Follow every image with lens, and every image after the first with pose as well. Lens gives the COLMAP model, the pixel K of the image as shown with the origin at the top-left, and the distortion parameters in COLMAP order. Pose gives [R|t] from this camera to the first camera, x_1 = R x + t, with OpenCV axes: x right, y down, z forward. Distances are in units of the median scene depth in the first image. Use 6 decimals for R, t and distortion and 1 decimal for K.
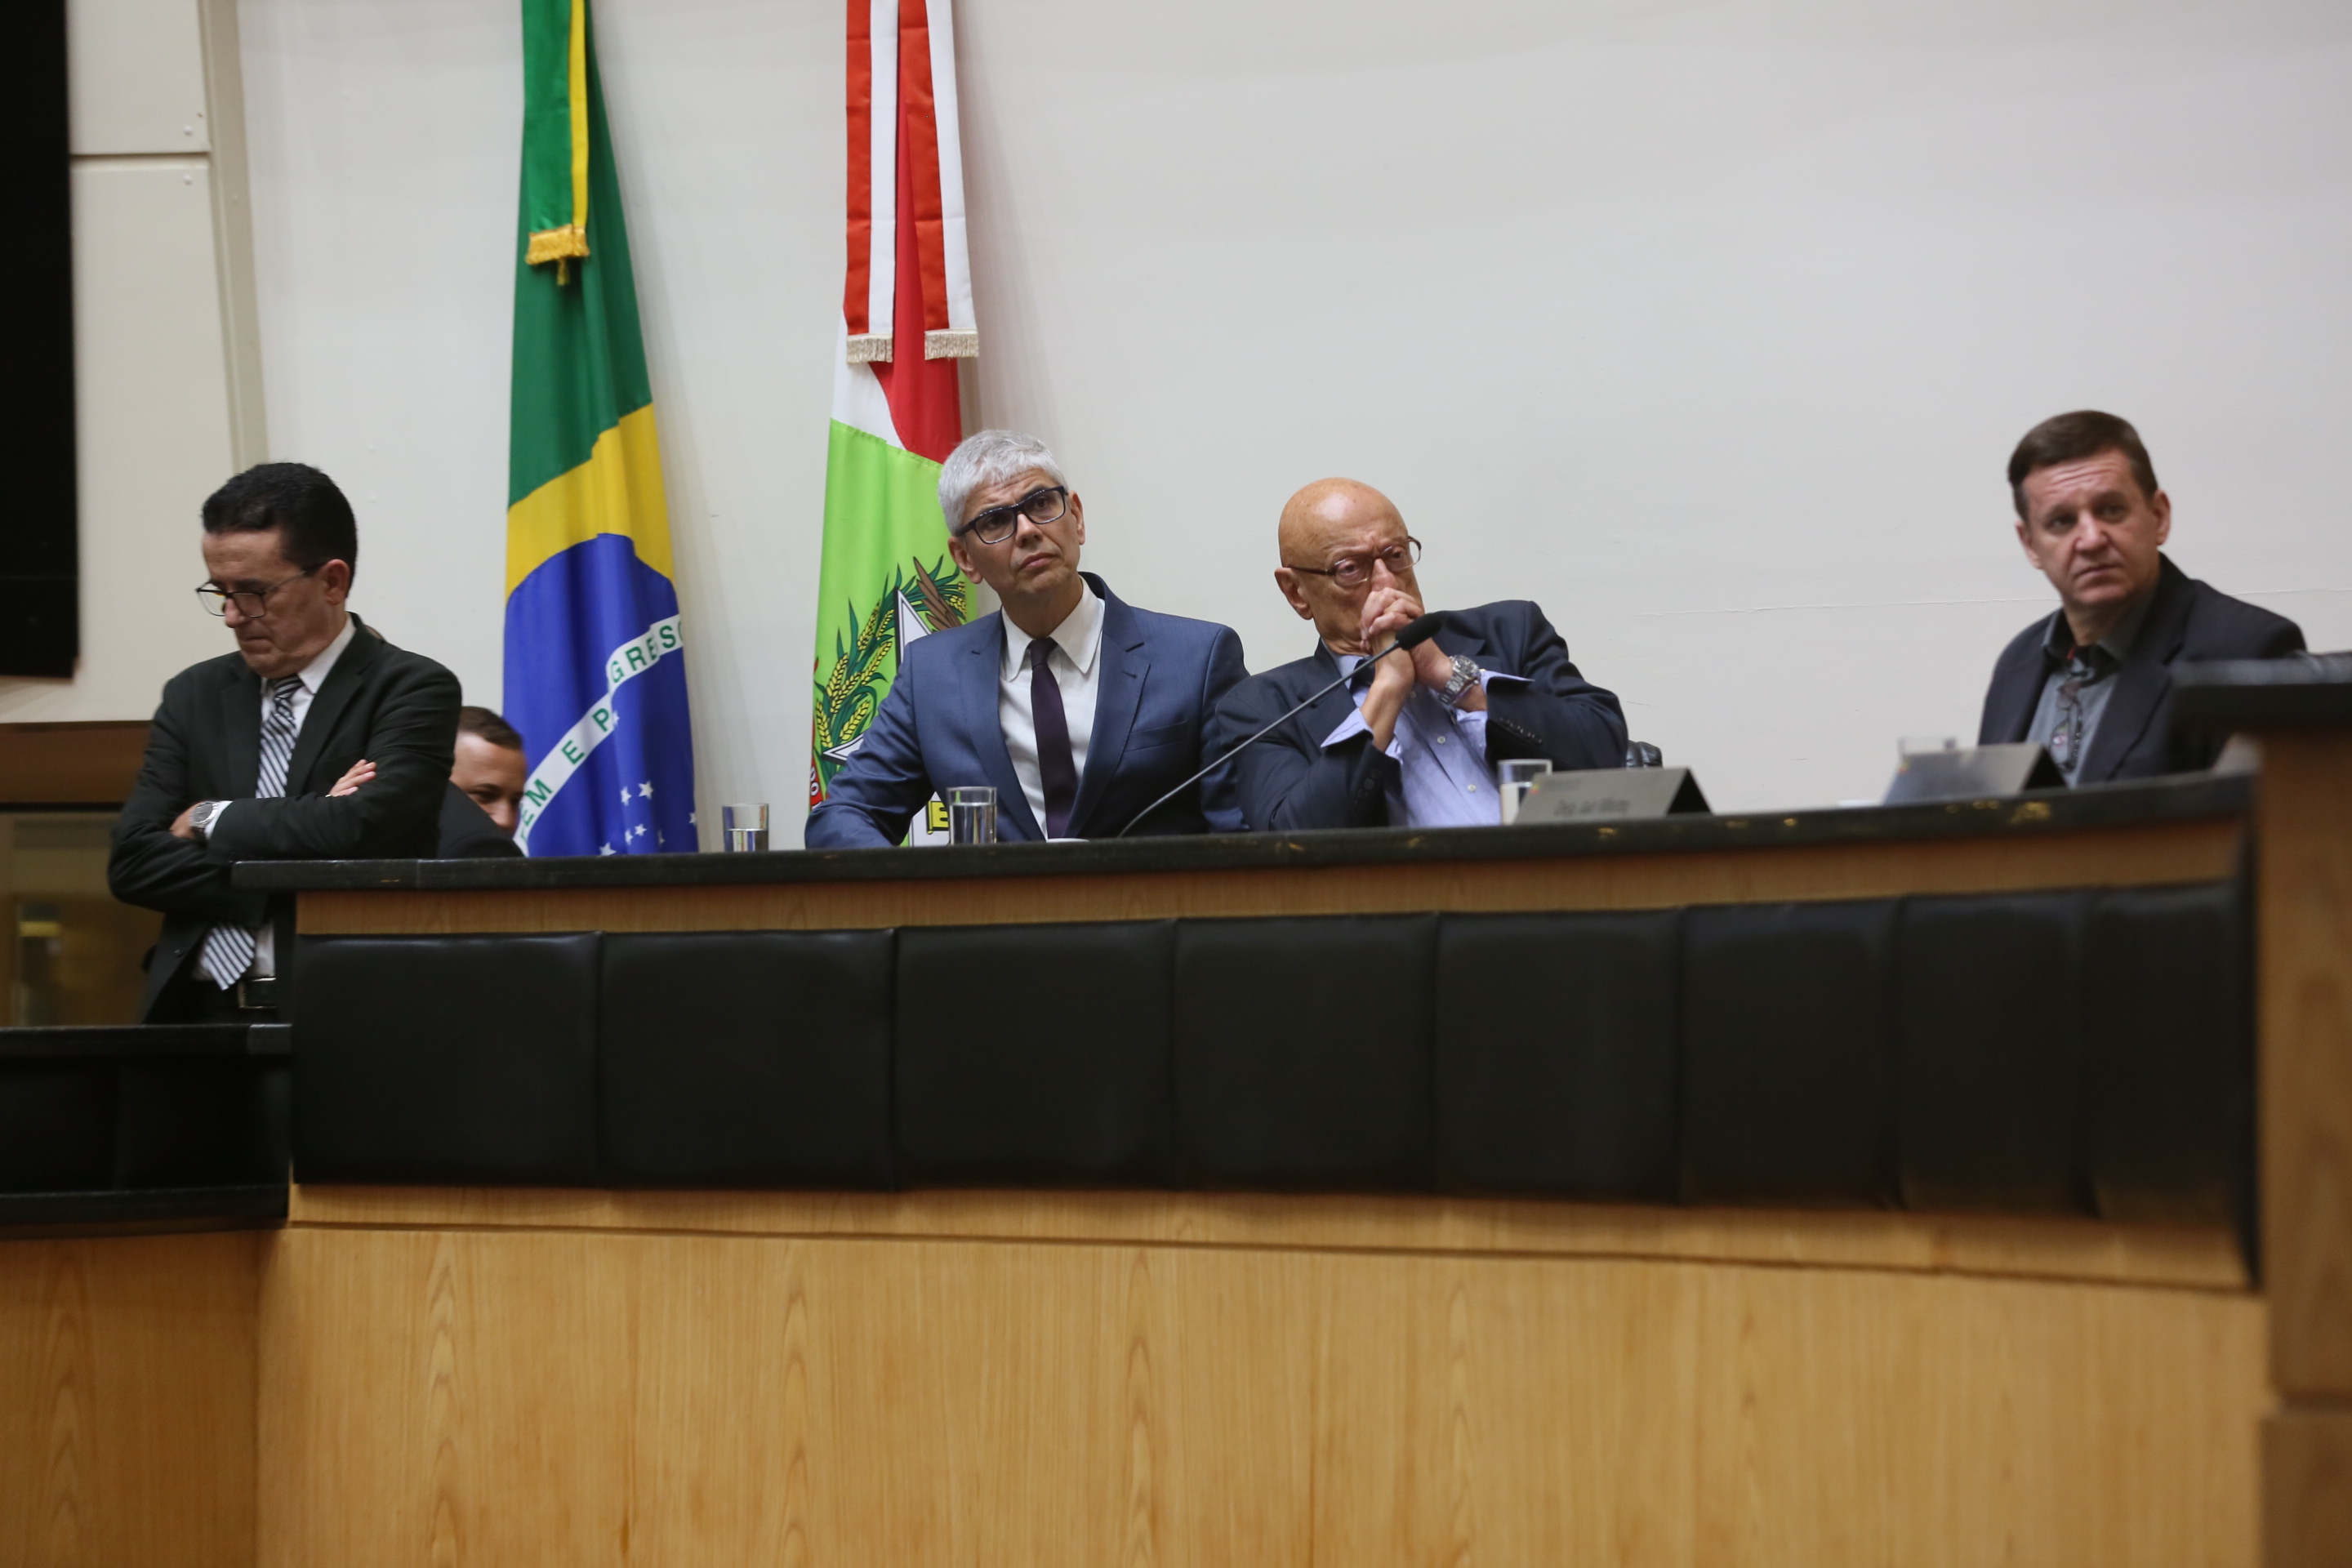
lens RADIAL K [[8707.8, 0, 1176.5], [0, 8707.8, 674.8], [0, 0, 1]] dist [0.111938, 6.308061]
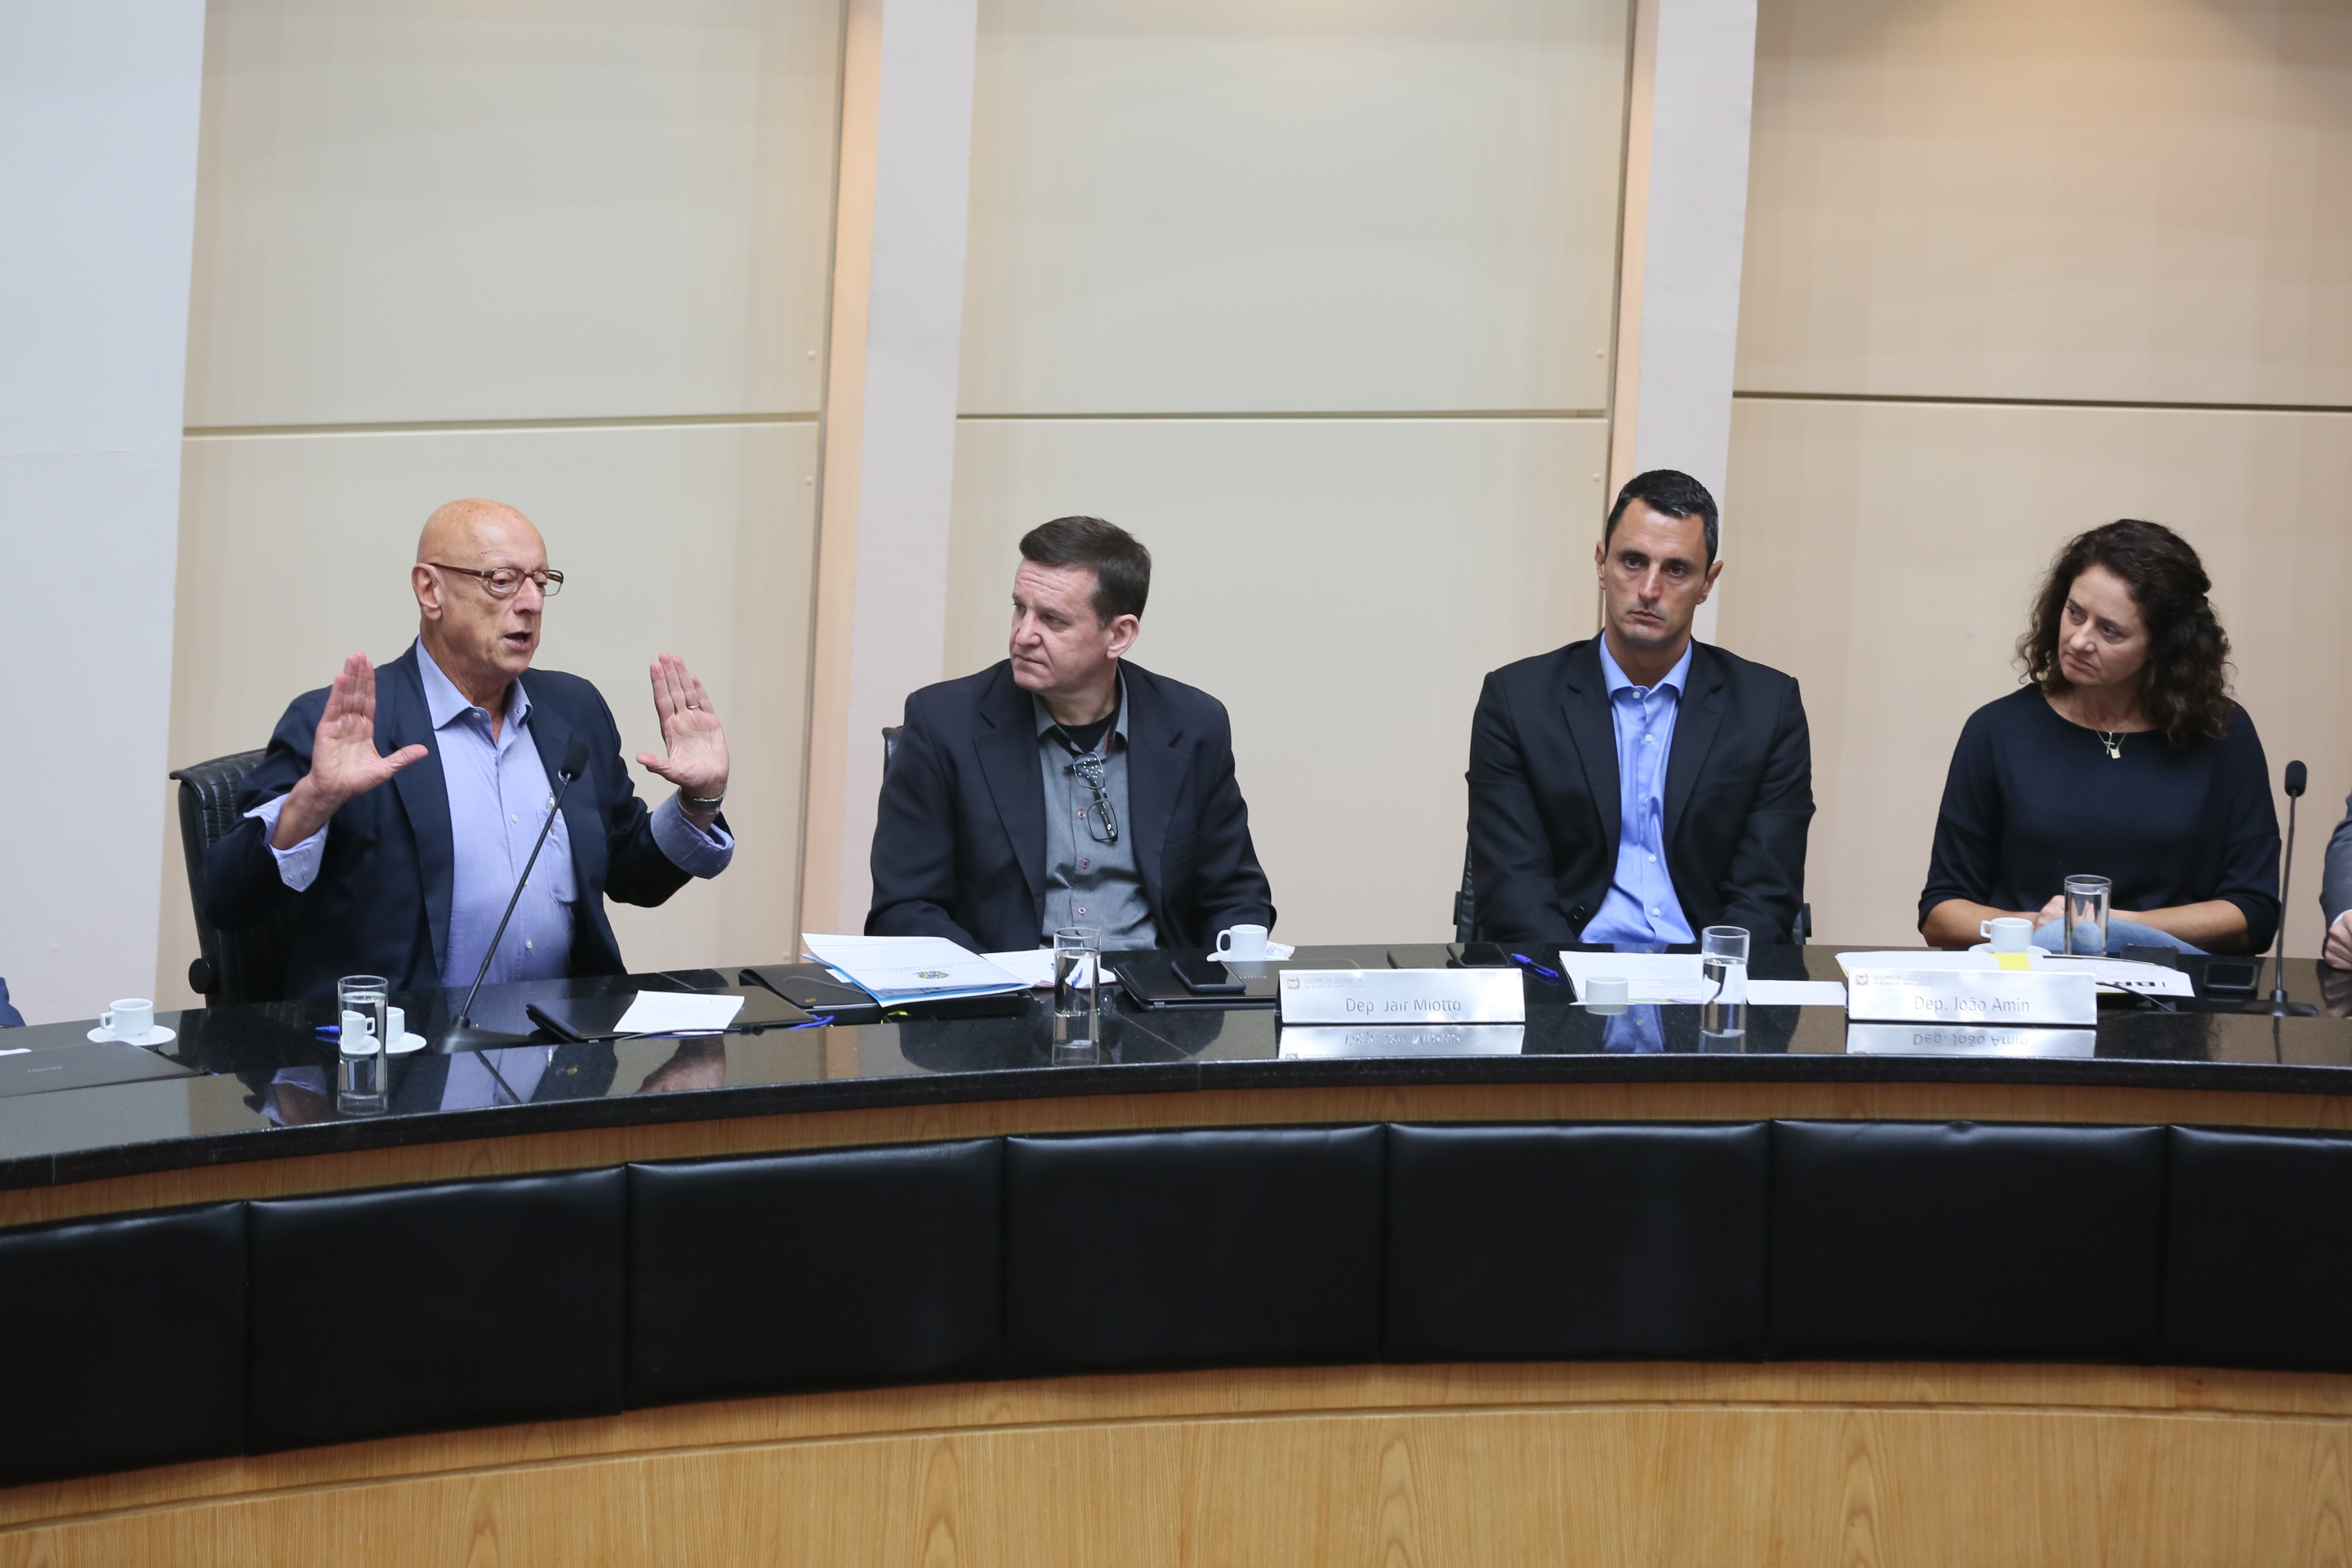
lens RADIAL K [[9032.9, 0, 1176.0], [0, 9032.9, 784.0], [0, 0, 1]] dist [0.380609, 2.691829]
pose [[0.365228, -0.159900, 0.917083, -0.945010], [-0.061799, 0.978800, 0.195272, -0.219465], [-0.928864, -0.127994, 0.347604, 0.549530]]
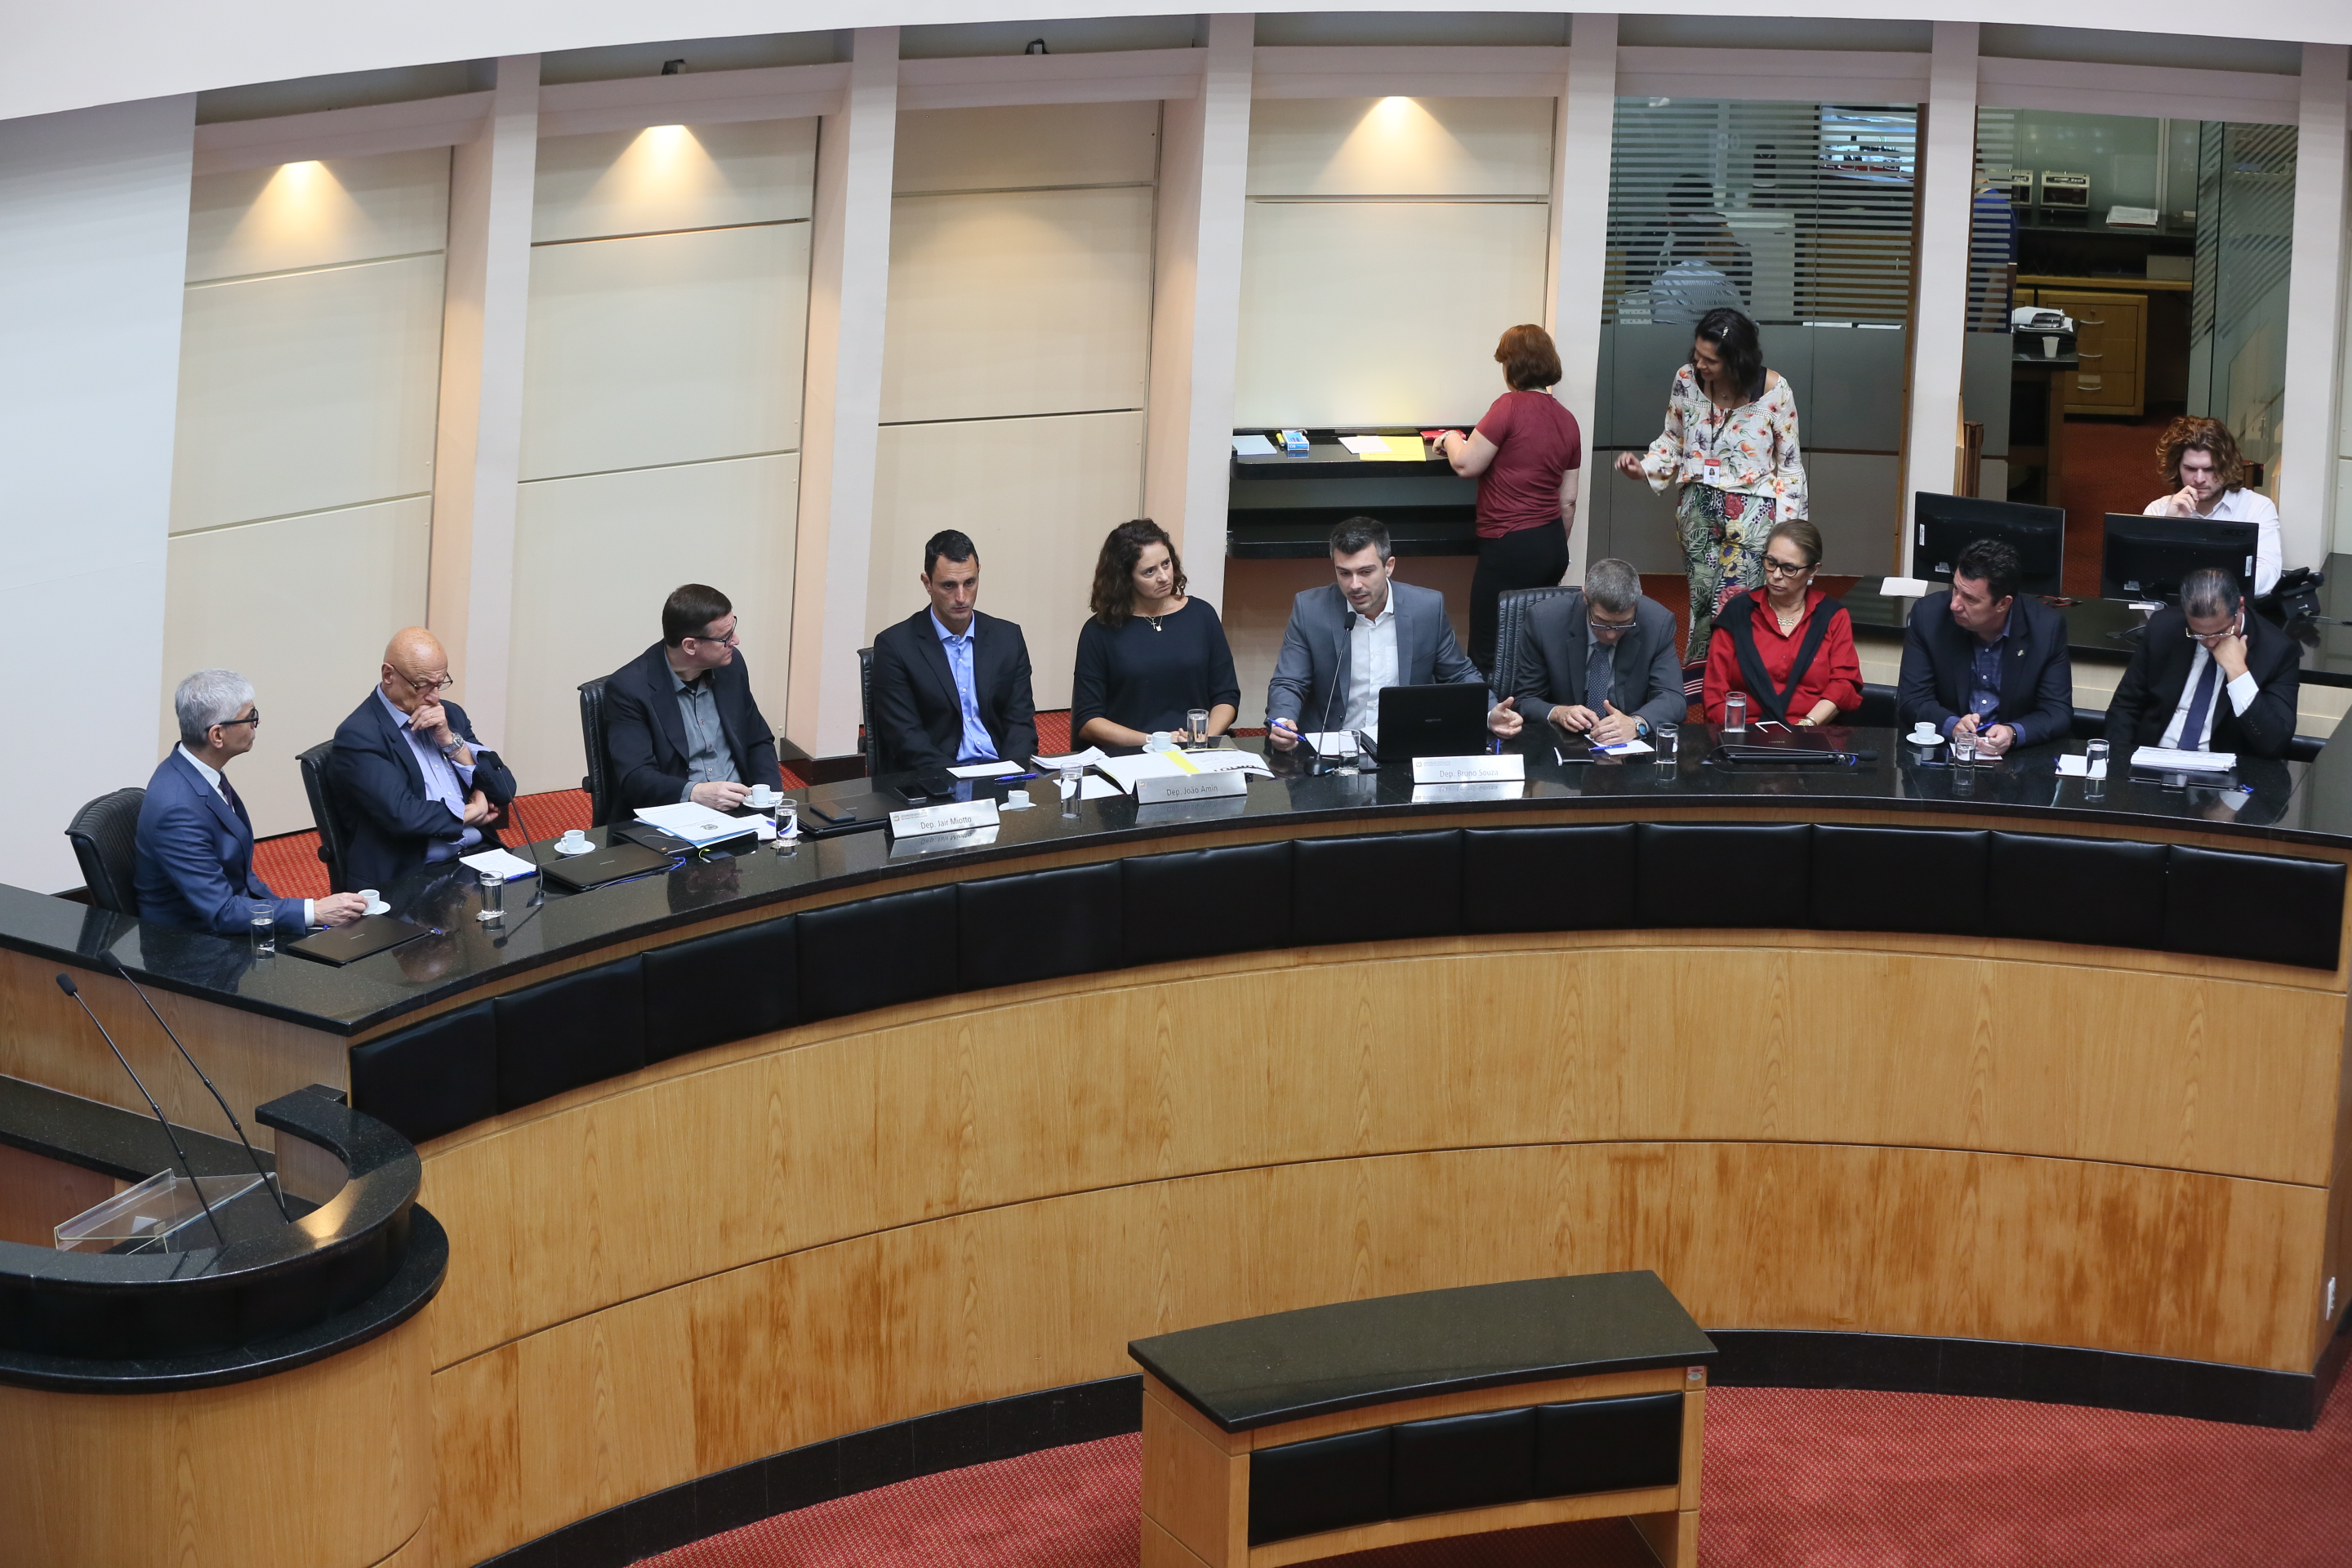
lens RADIAL K [[5199.5, 0, 1176.0], [0, 5199.5, 784.0], [0, 0, 1]] dist [-0.253490, -0.010201]
pose [[0.034971, -0.287773, 0.957060, -1.195420], [-0.053454, 0.955736, 0.289329, -0.374348], [-0.997958, -0.061277, 0.018040, 0.813221]]
